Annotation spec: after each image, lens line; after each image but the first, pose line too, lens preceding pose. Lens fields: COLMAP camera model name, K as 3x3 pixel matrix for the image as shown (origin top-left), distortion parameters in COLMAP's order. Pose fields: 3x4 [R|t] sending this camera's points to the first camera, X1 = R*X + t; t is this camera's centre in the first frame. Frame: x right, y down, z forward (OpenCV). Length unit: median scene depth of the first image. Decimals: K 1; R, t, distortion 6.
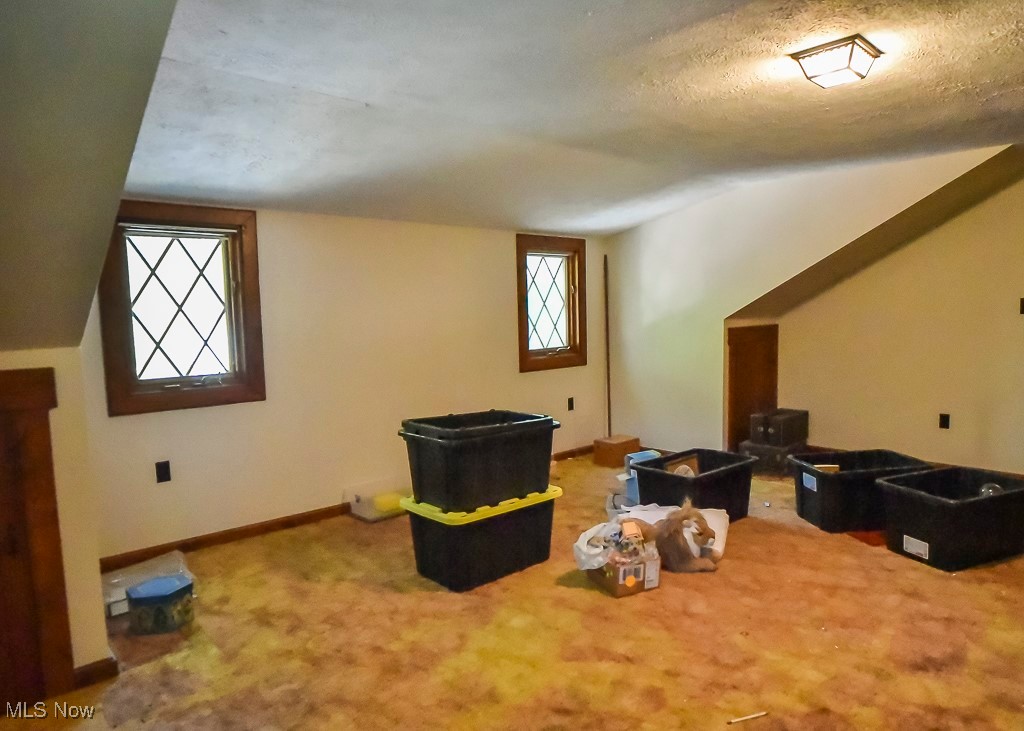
lens RADIAL K [[643.2, 0, 552.9], [0, 643.2, 369.6], [0, 0, 1]] dist [-0.019322, 0.002257]
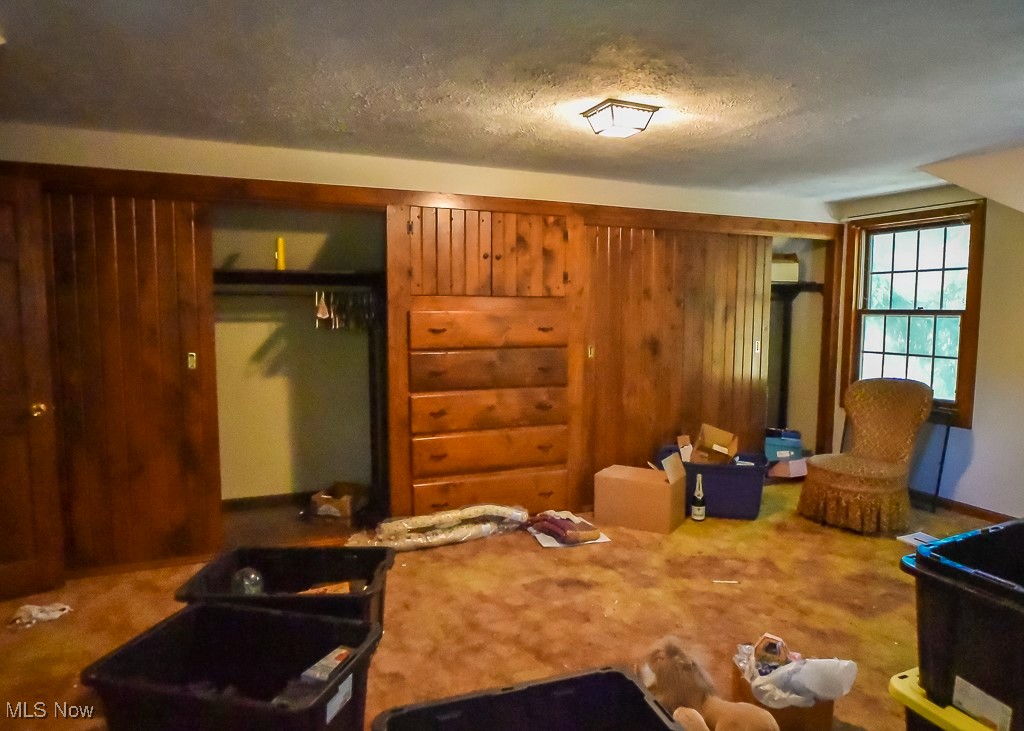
lens RADIAL K [[643.2, 0, 552.9], [0, 643.2, 369.6], [0, 0, 1]] dist [-0.019322, 0.002257]
pose [[-0.935701, -0.028132, 0.351671, 0.126173], [0.038260, 0.982845, 0.180424, -0.222360], [-0.350714, 0.182278, -0.918572, 1.973650]]
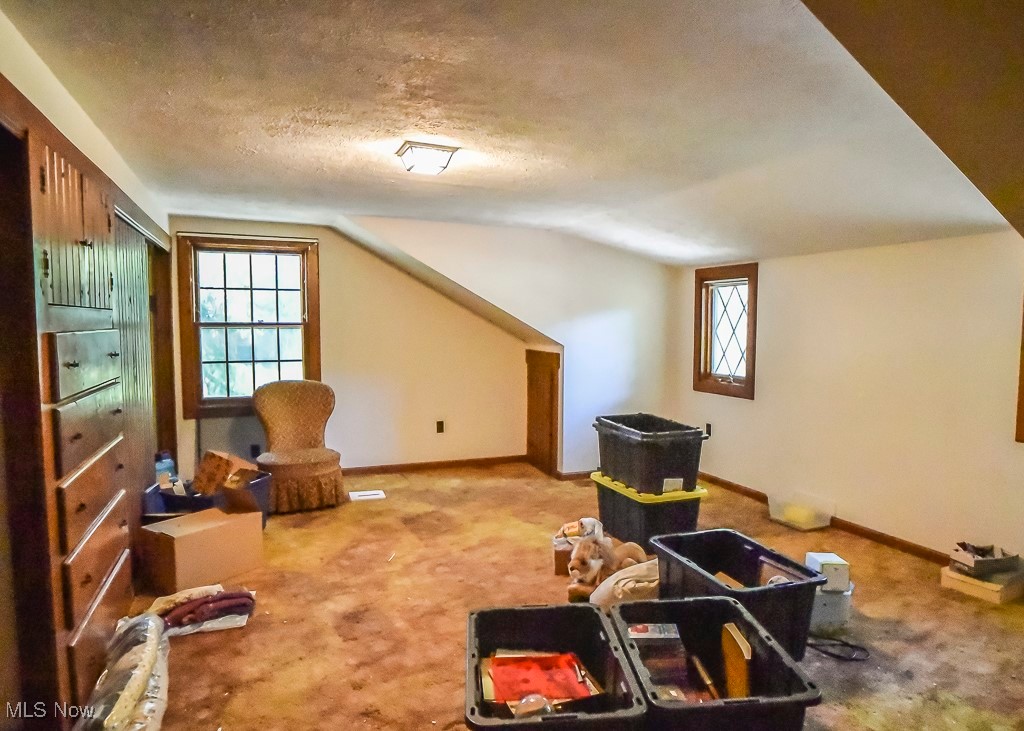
lens RADIAL K [[652.4, 0, 514.5], [0, 652.4, 380.8], [0, 0, 1]] dist [-0.006391, -0.001815]
pose [[-0.406030, 0.085175, -0.909882, 1.439363], [-0.085449, 0.987747, 0.130595, -0.185983], [0.909856, 0.130774, -0.393777, 1.559054]]
